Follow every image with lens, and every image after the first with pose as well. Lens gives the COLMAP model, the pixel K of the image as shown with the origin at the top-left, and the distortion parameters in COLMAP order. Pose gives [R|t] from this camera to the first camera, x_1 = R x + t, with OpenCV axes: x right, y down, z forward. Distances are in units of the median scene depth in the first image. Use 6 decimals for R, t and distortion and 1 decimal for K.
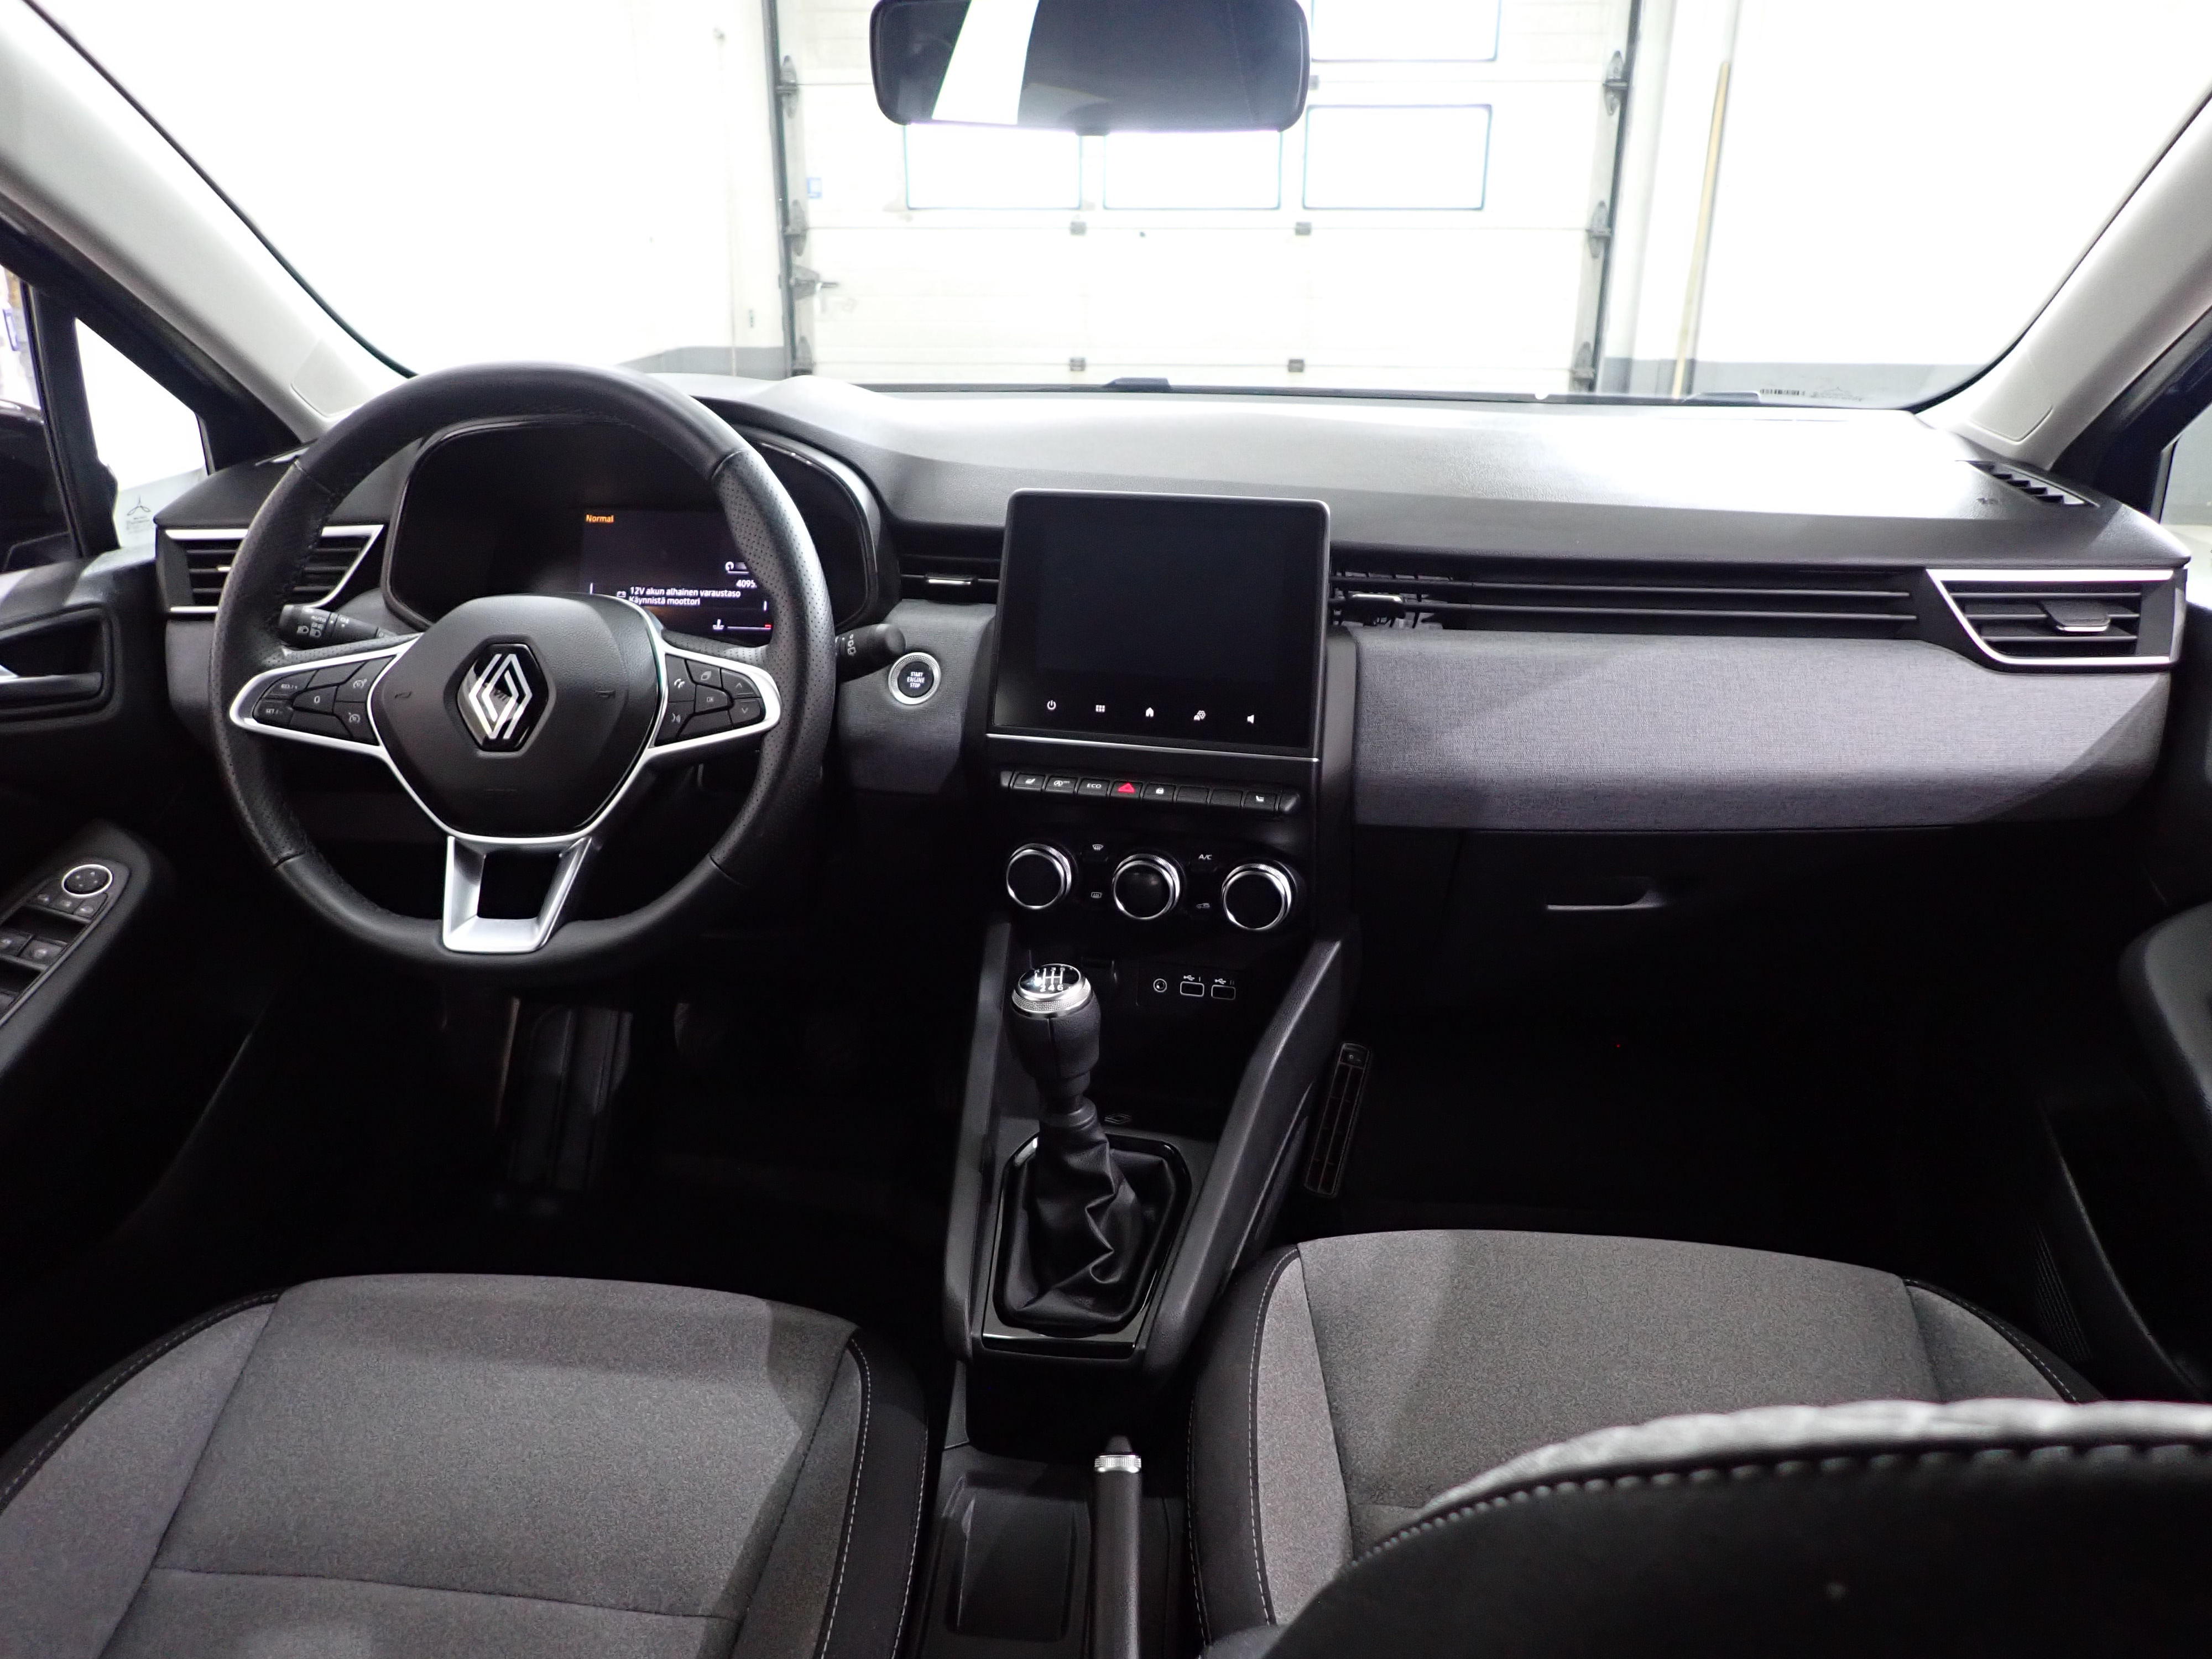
lens RADIAL K [[1619.5, 0, 1092.6], [0, 1619.5, 836.6], [0, 0, 1]] dist [0.006299, -0.010847]
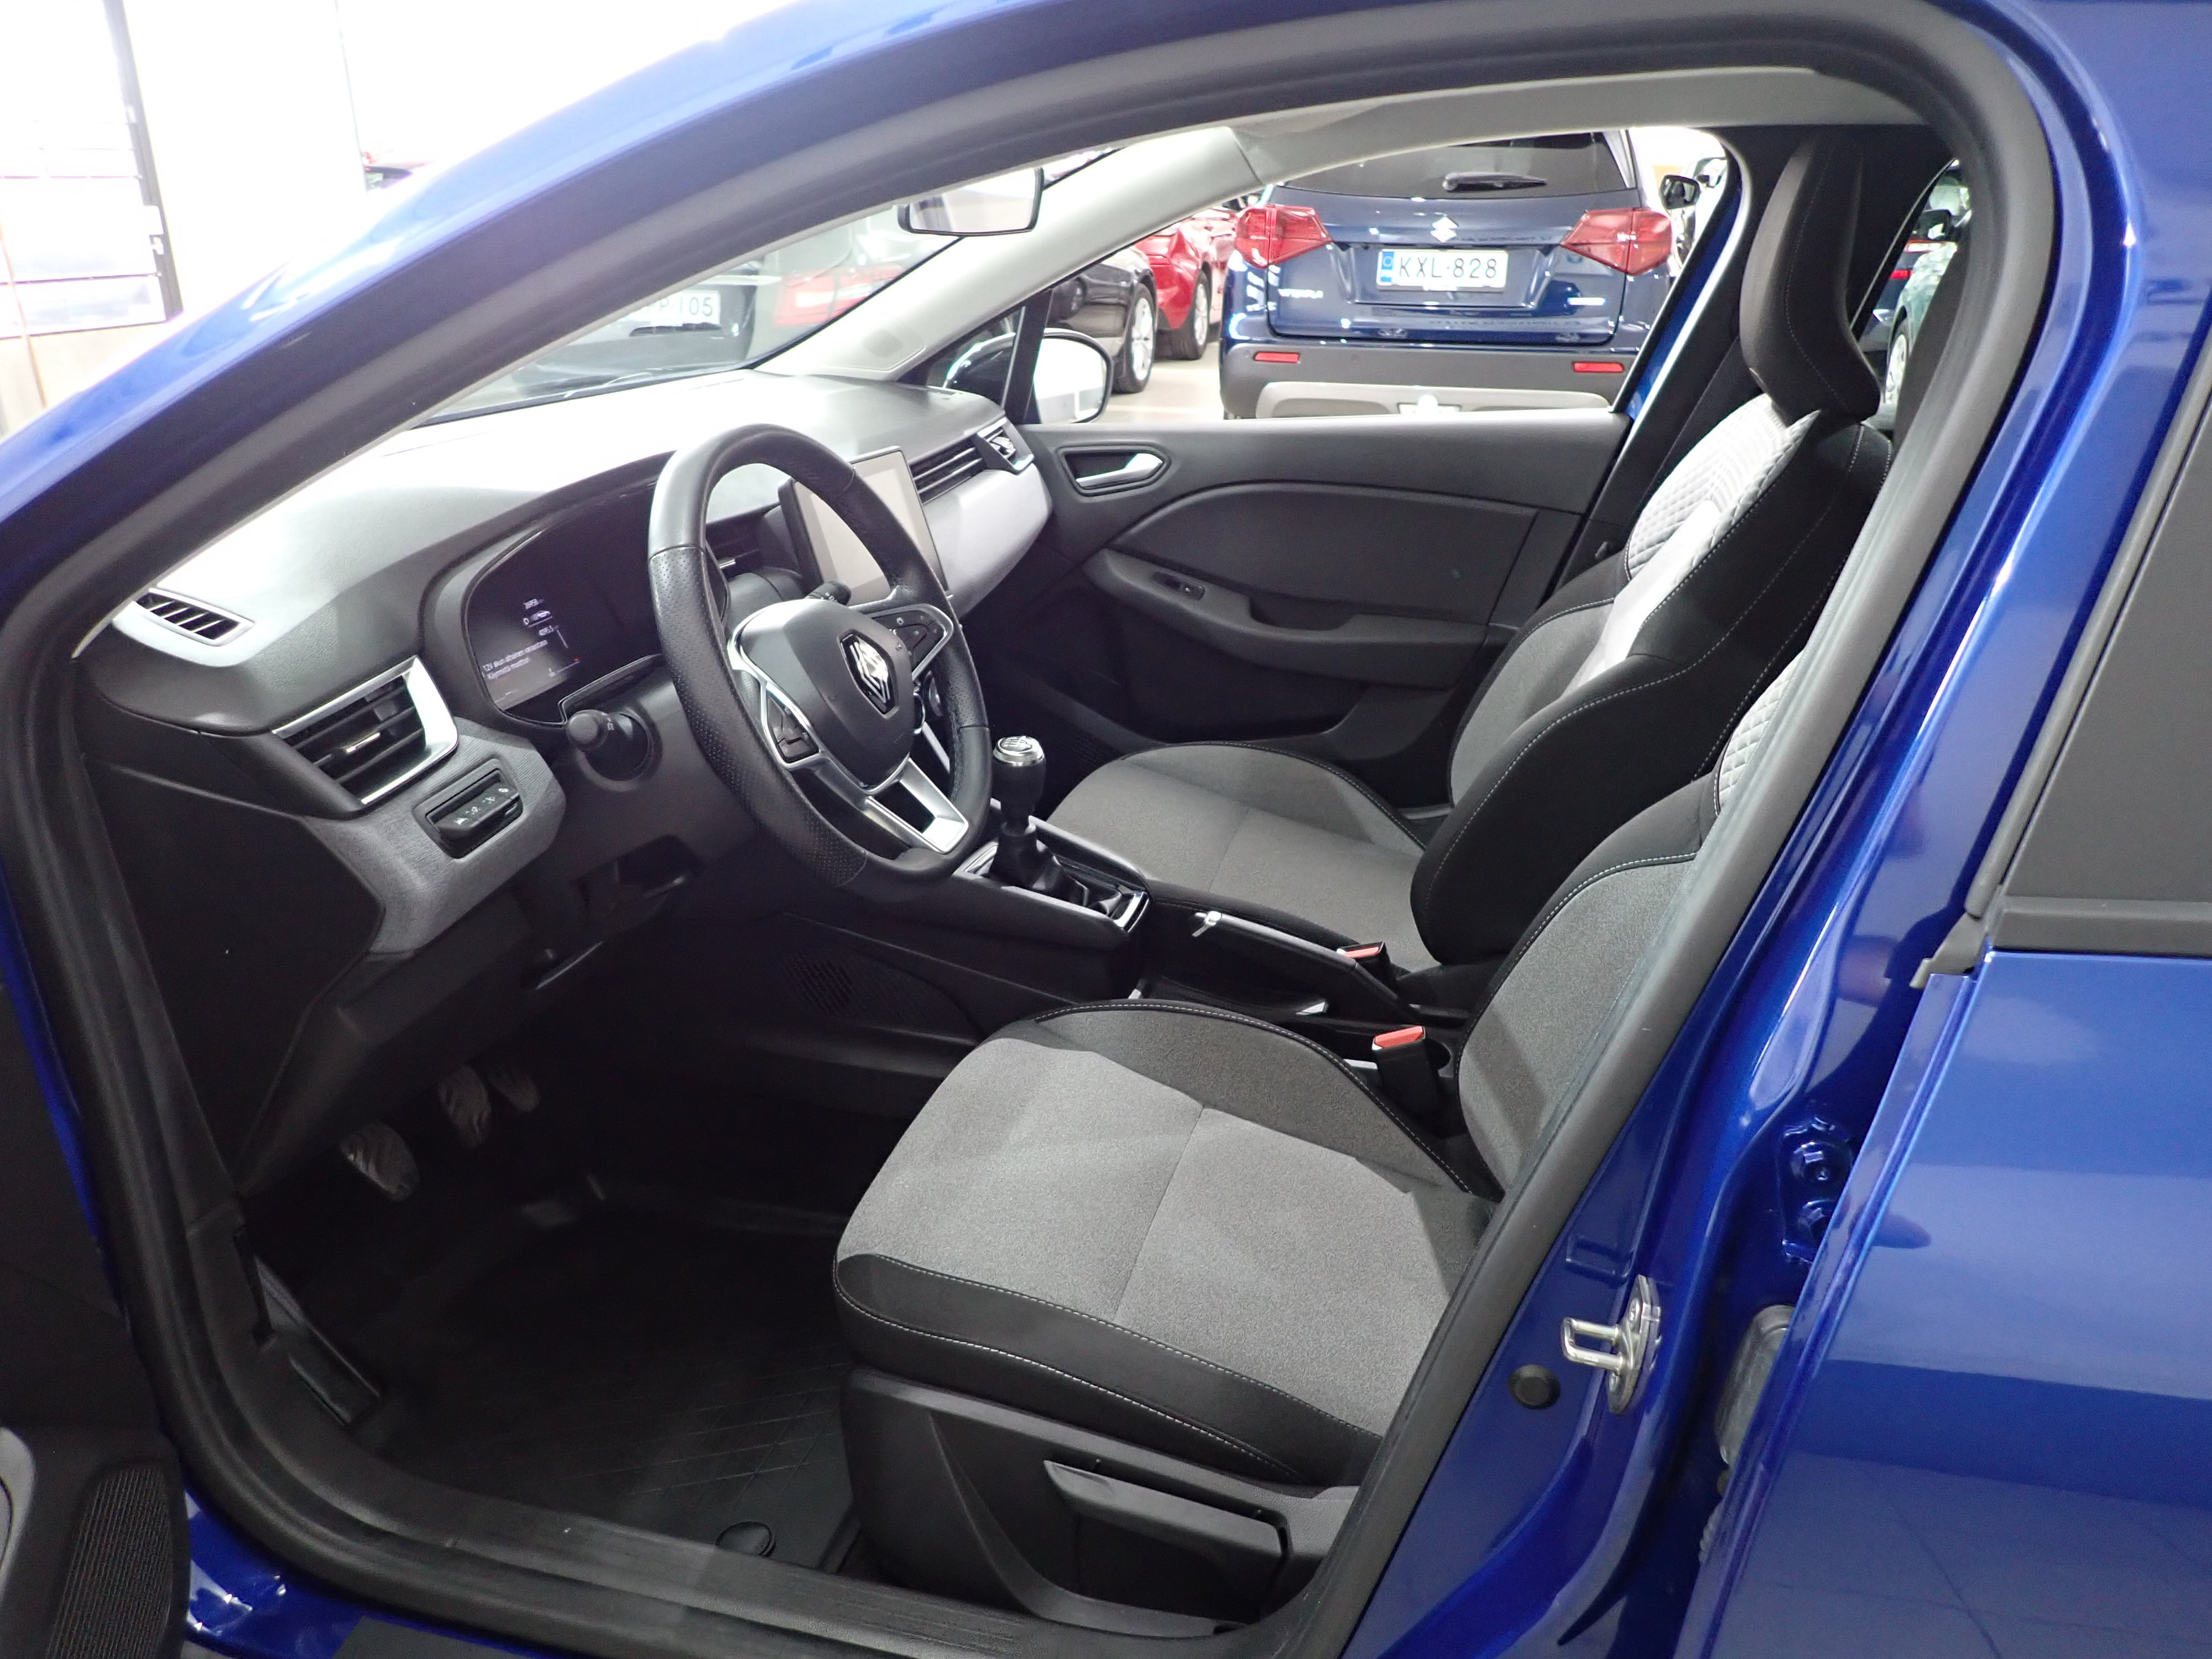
lens RADIAL K [[1619.5, 0, 1092.6], [0, 1619.5, 836.6], [0, 0, 1]] dist [0.006299, -0.010847]
pose [[0.178951, -0.373257, 0.910305, -1.454704], [0.361528, 0.885457, 0.291998, -0.267086], [-0.915027, 0.276847, 0.293397, 0.464825]]
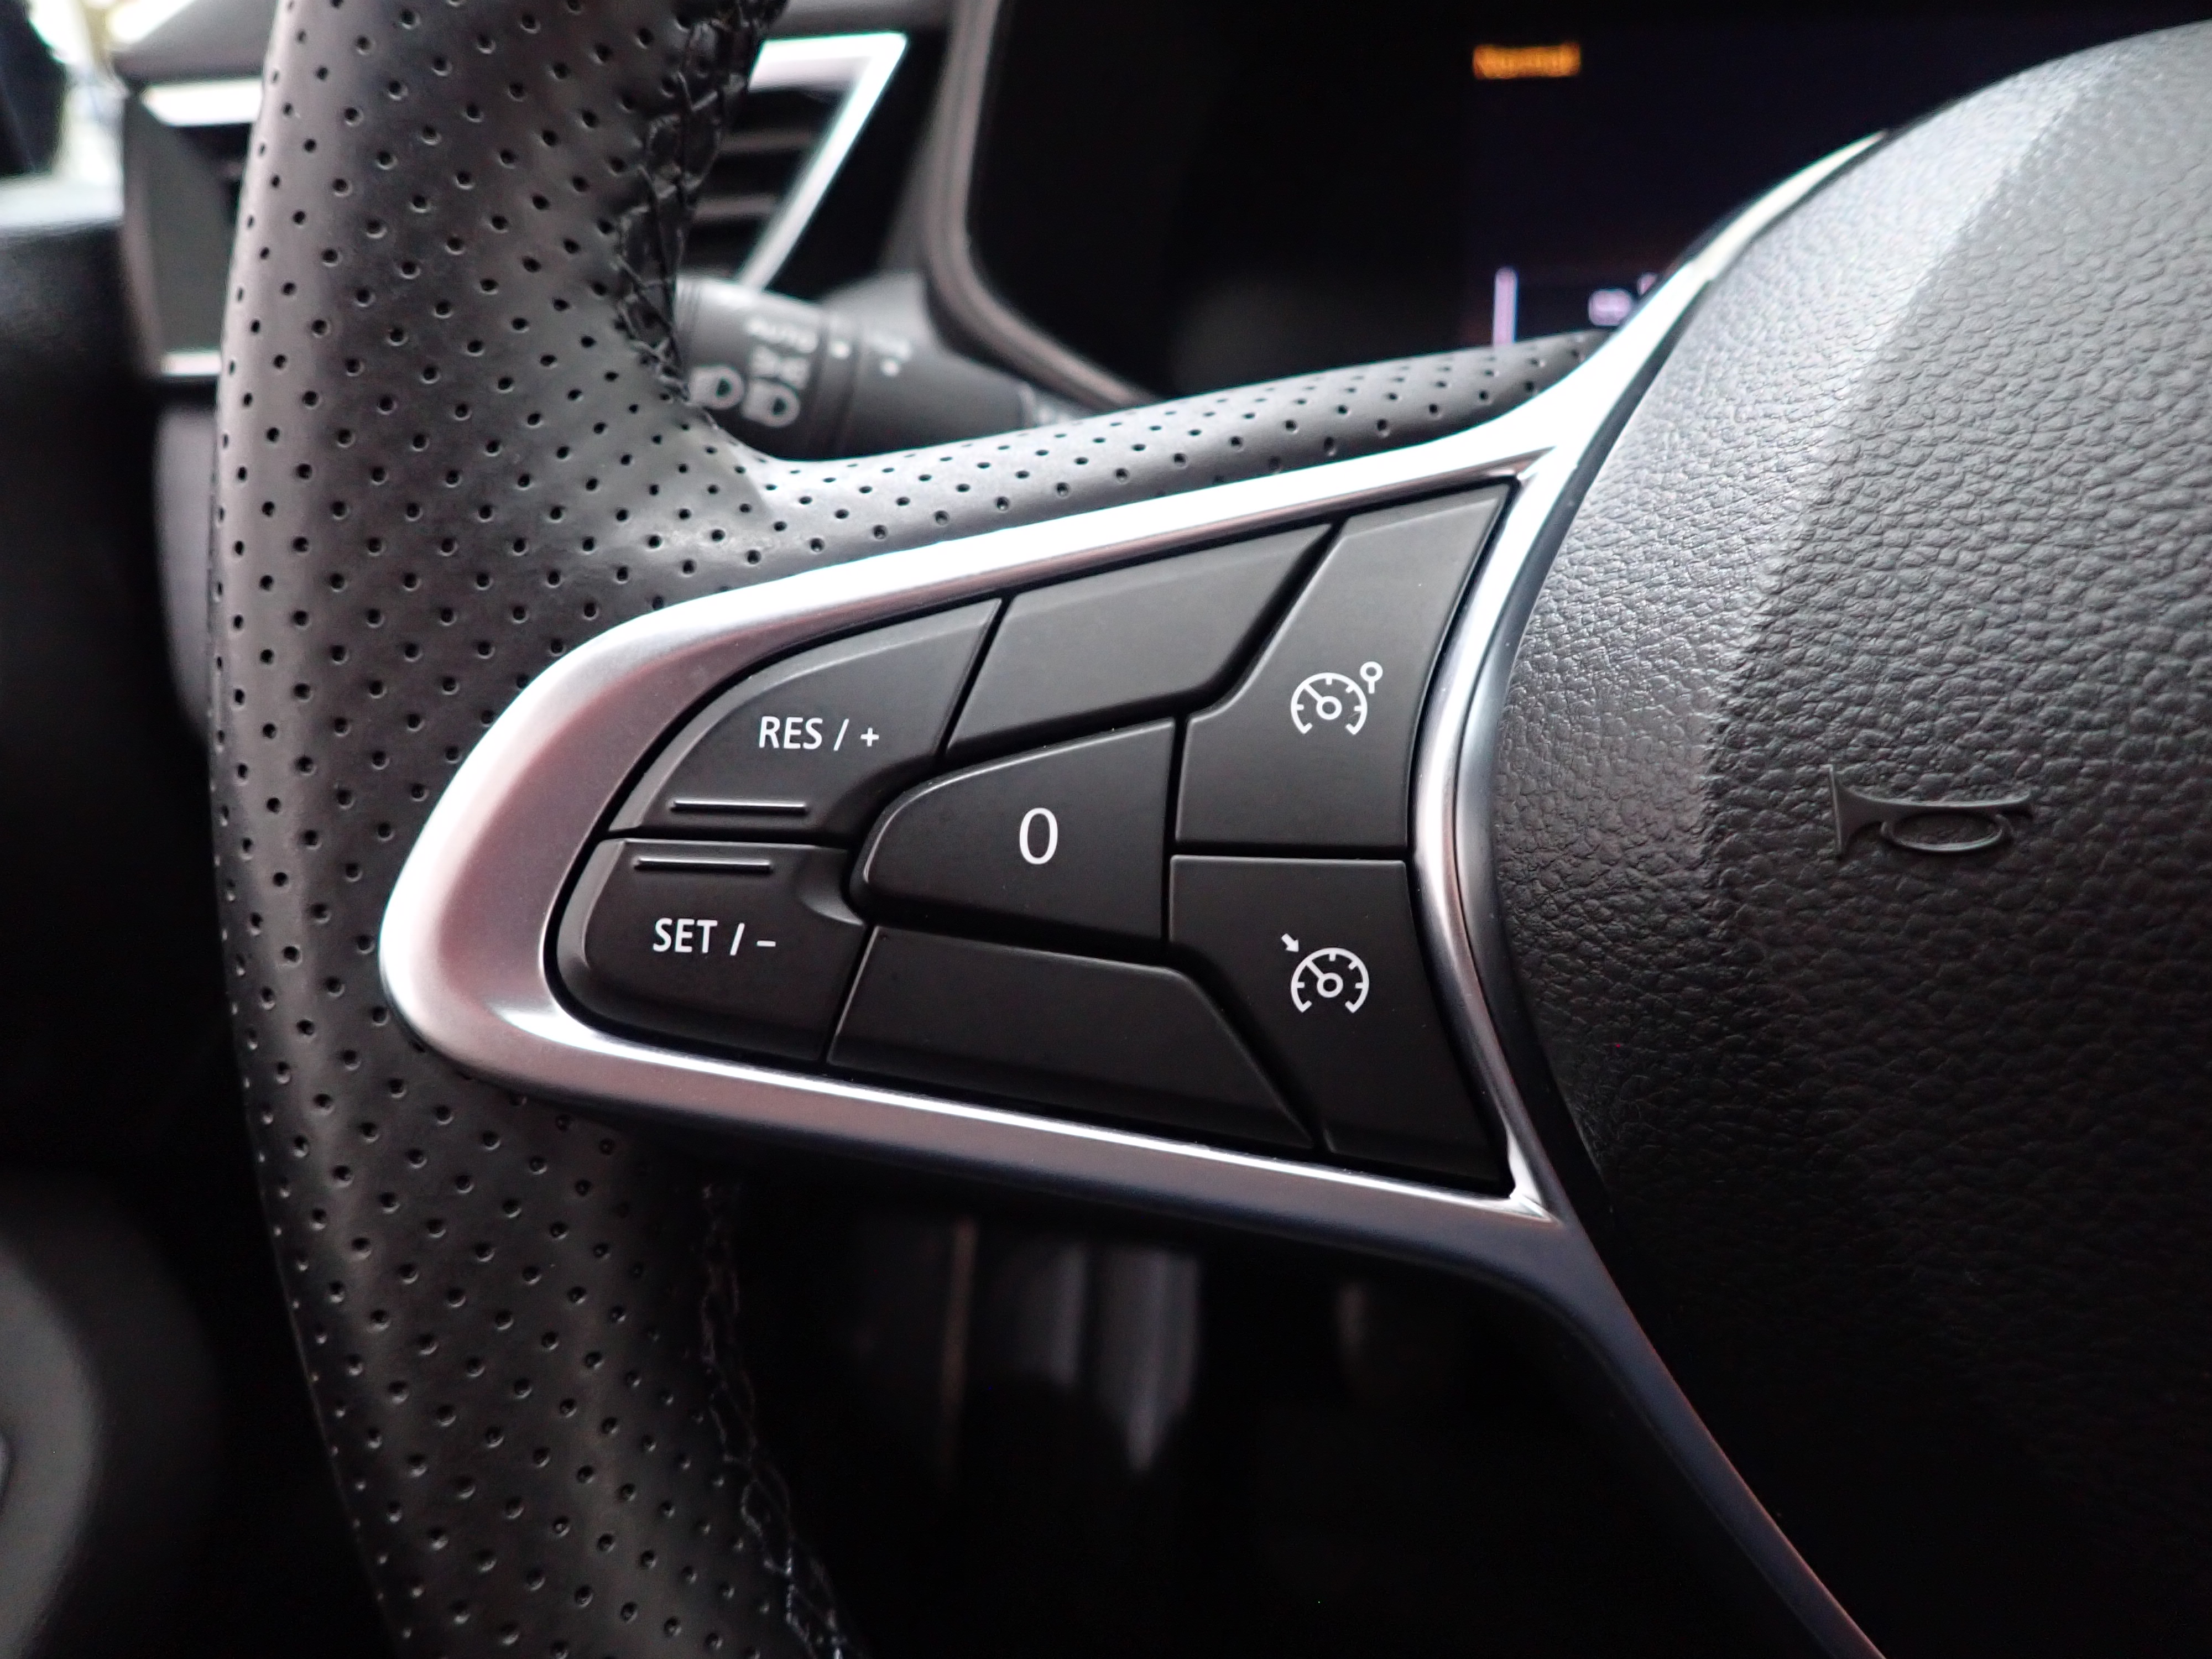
lens RADIAL K [[1619.5, 0, 1092.6], [0, 1619.5, 836.6], [0, 0, 1]] dist [0.006299, -0.010847]
pose [[0.996246, -0.004743, -0.086434, -0.443363], [0.010696, 0.997592, 0.068531, -0.088783], [0.085901, -0.069199, 0.993898, 0.837388]]
